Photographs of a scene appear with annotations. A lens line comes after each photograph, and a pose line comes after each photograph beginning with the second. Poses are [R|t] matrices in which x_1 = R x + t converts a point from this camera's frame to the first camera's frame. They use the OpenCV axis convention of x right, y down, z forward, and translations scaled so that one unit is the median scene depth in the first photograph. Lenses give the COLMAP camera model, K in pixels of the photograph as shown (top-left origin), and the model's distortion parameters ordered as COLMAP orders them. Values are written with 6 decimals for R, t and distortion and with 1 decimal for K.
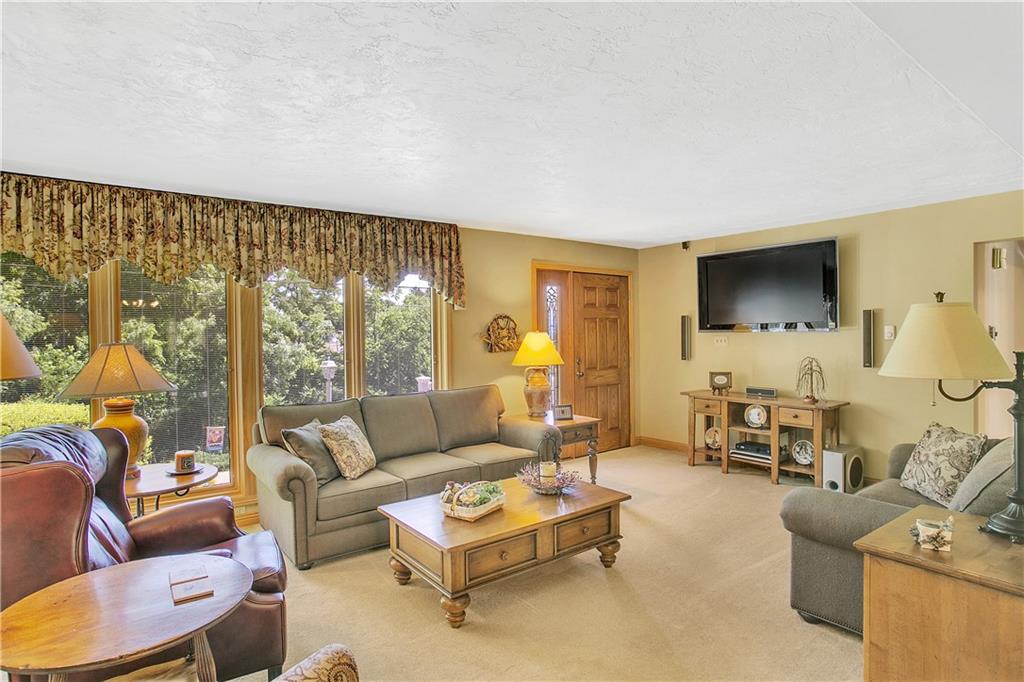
lens RADIAL K [[563.8, 0, 511.8], [0, 563.8, 336.6], [0, 0, 1]] dist [-0.037642, 0.004204]
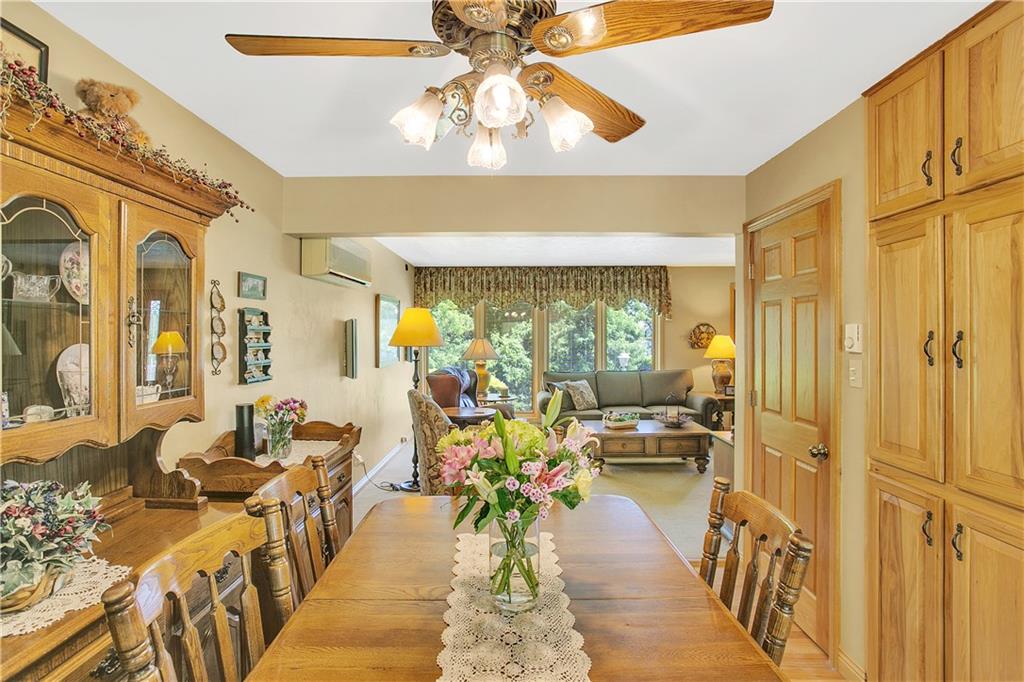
lens RADIAL K [[563.8, 0, 521.9], [0, 563.8, 331.9], [0, 0, 1]] dist [-0.037642, 0.004204]
pose [[0.802994, 0.009864, -0.595906, 0.592467], [-0.014822, 0.999884, -0.003422, -0.005134], [0.595803, 0.011580, 0.803047, -0.563822]]
